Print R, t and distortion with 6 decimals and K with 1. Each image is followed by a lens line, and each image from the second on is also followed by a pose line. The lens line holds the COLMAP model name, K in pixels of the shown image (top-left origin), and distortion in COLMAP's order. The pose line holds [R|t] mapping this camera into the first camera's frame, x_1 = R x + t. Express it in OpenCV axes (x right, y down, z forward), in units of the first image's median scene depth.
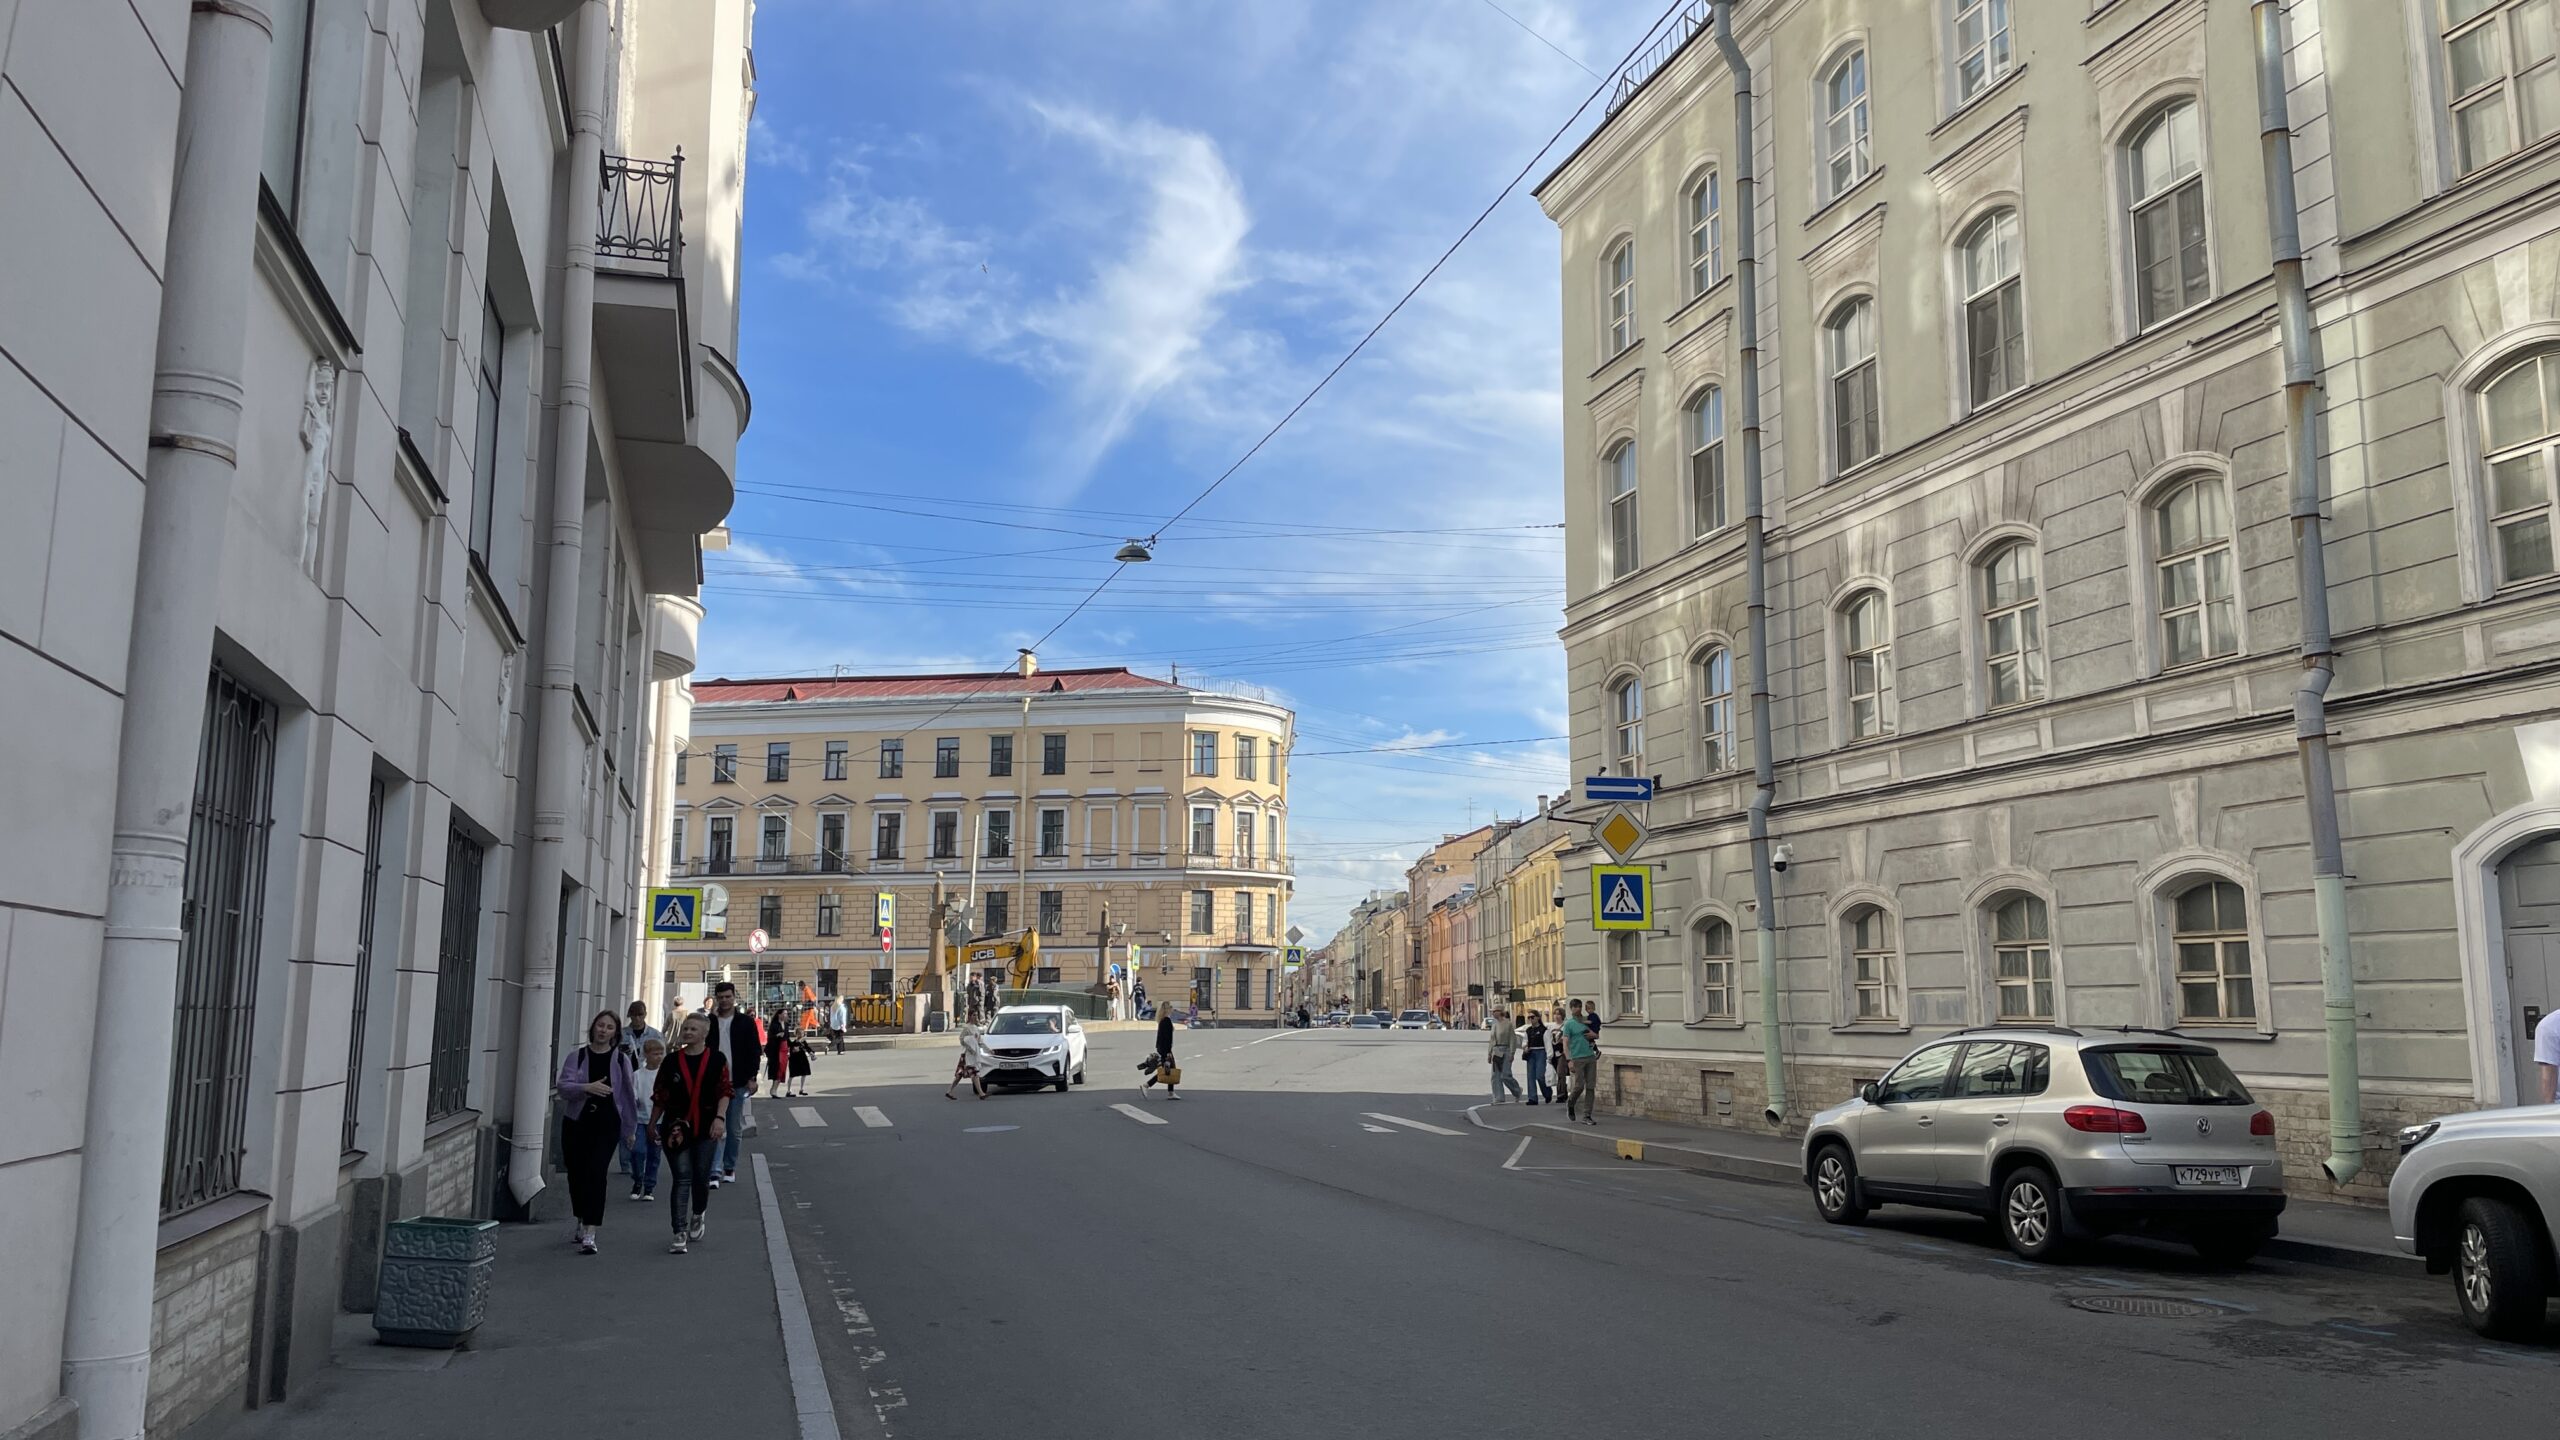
lens RADIAL K [[1849.1, 0, 1302.4], [0, 1849.1, 716.9], [0, 0, 1]] dist [0.131683, -0.183521]
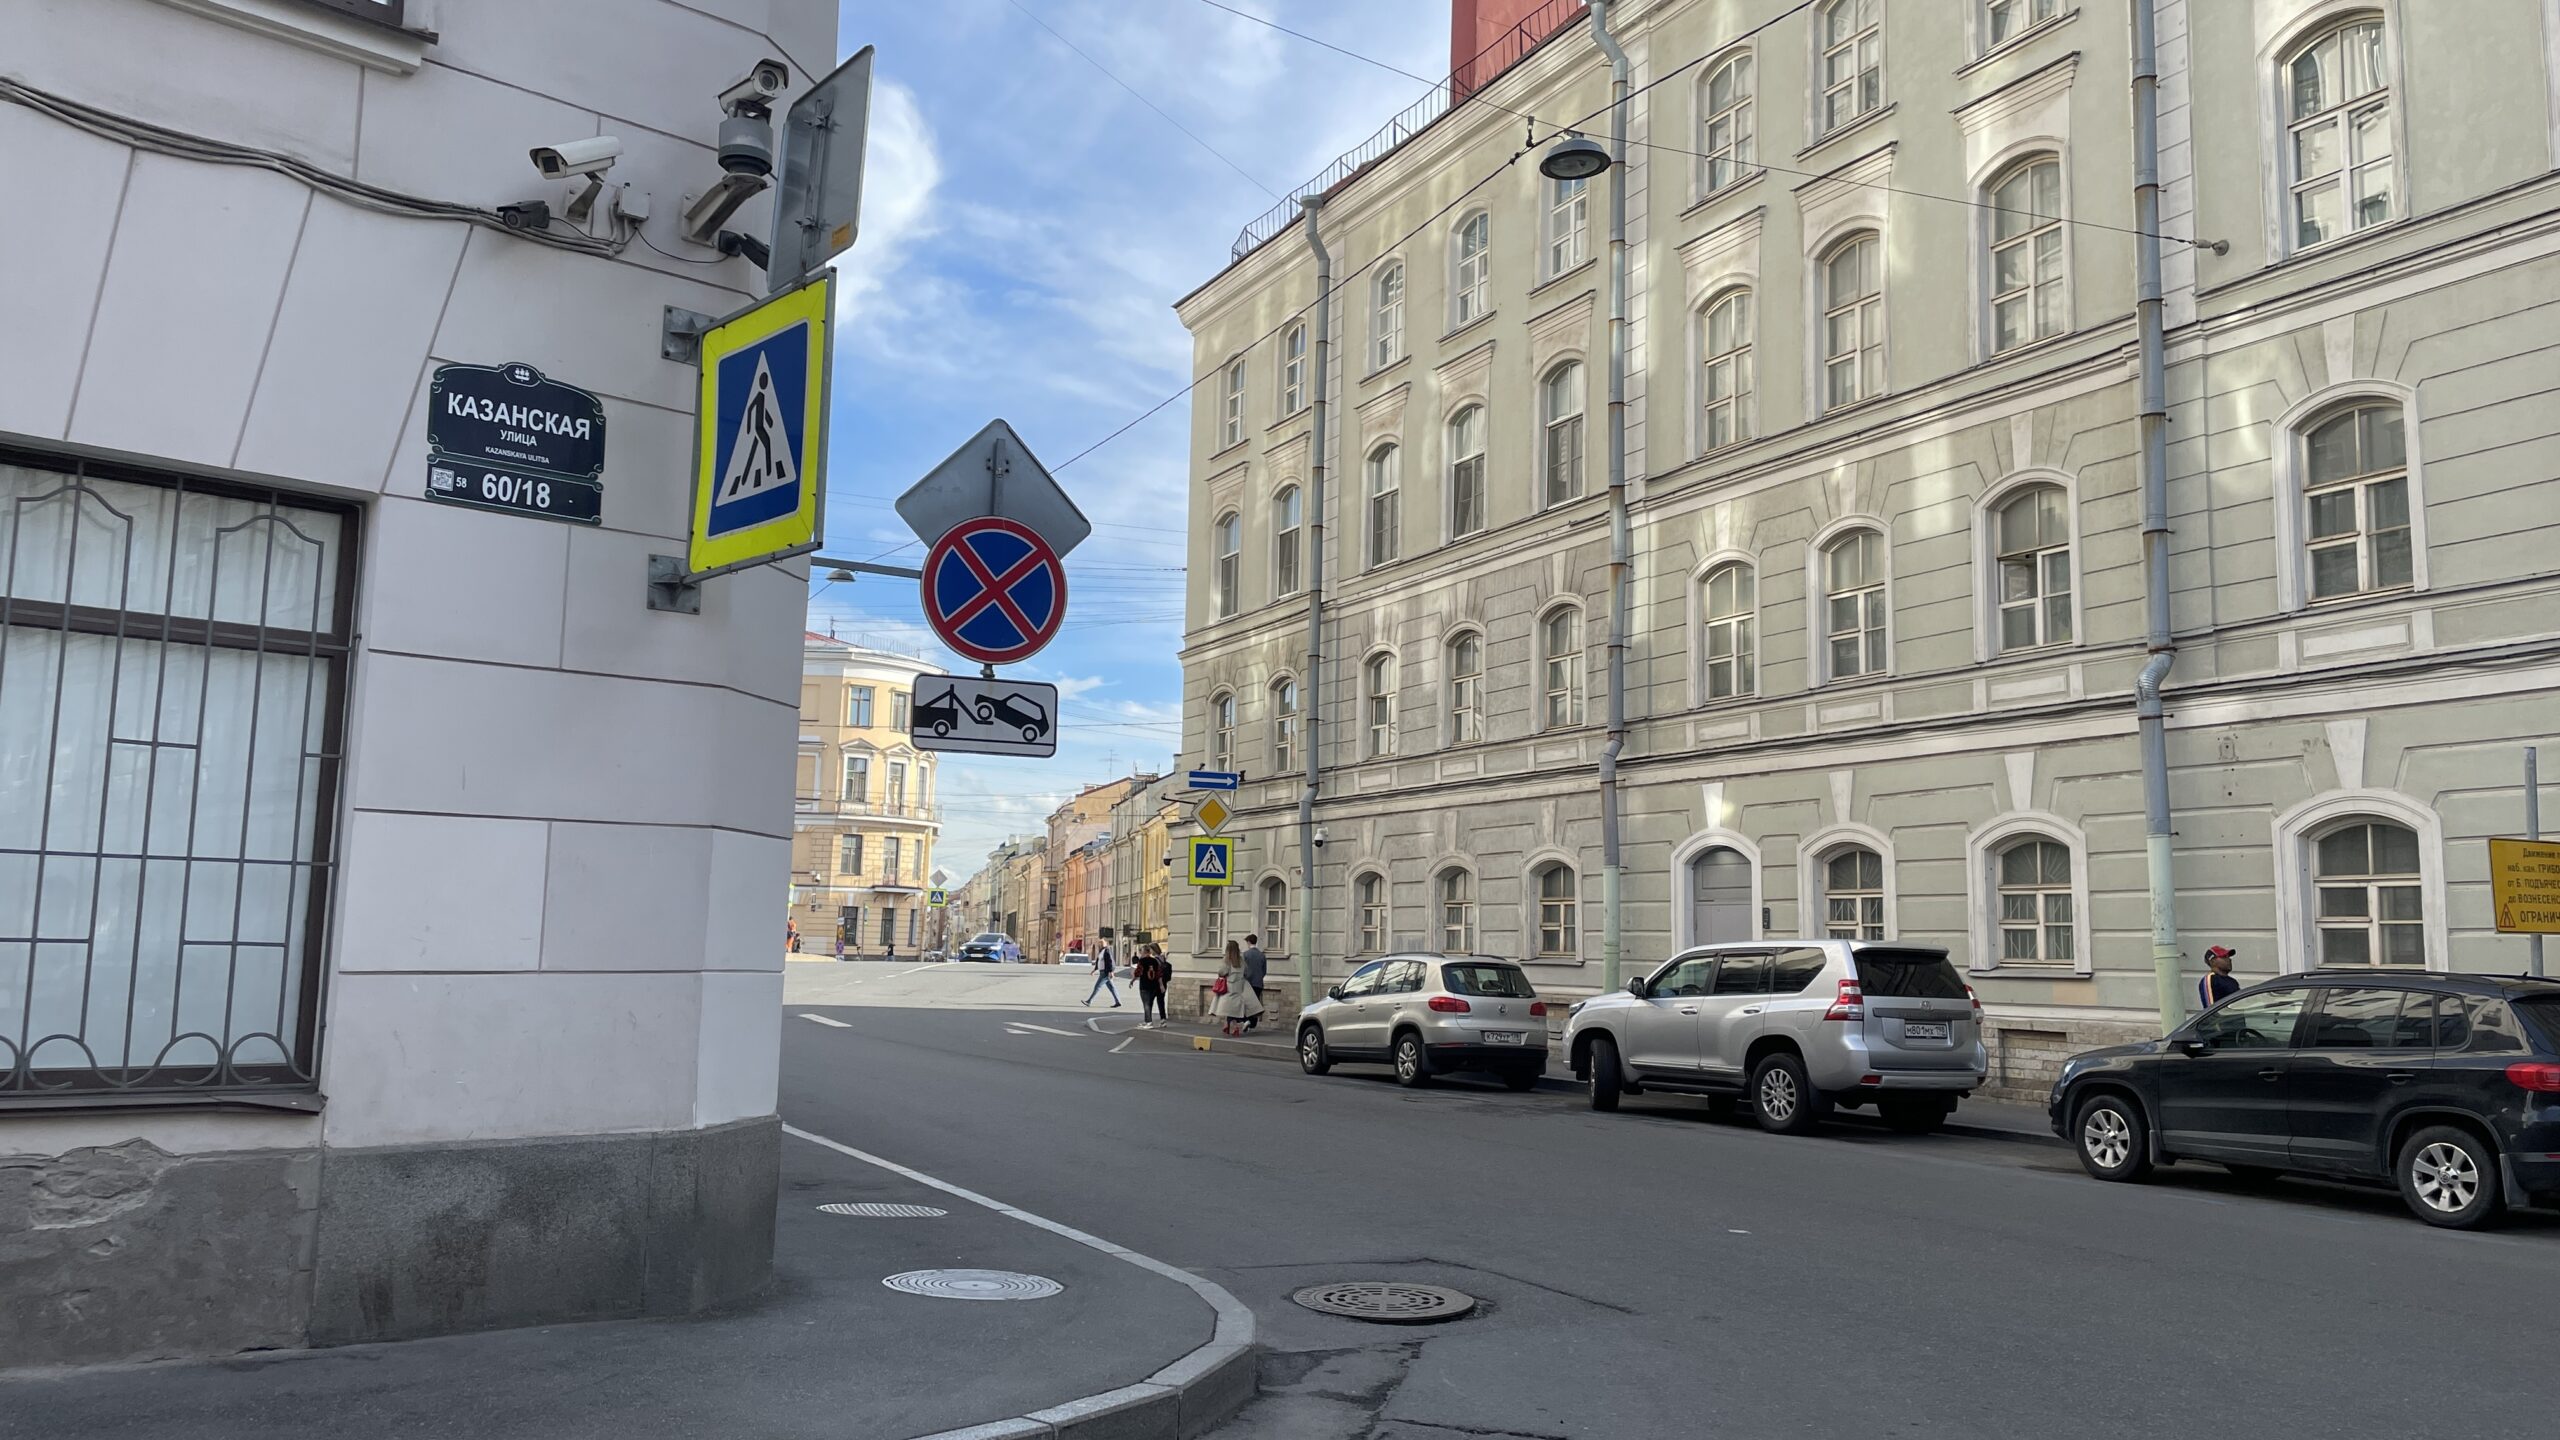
lens RADIAL K [[1849.1, 0, 1302.4], [0, 1849.1, 716.9], [0, 0, 1]] dist [0.131683, -0.183521]
pose [[0.980723, 0.045594, 0.190011, -0.026373], [-0.051177, 0.998387, 0.024576, -0.051284], [-0.188584, -0.033826, 0.981474, -0.381758]]
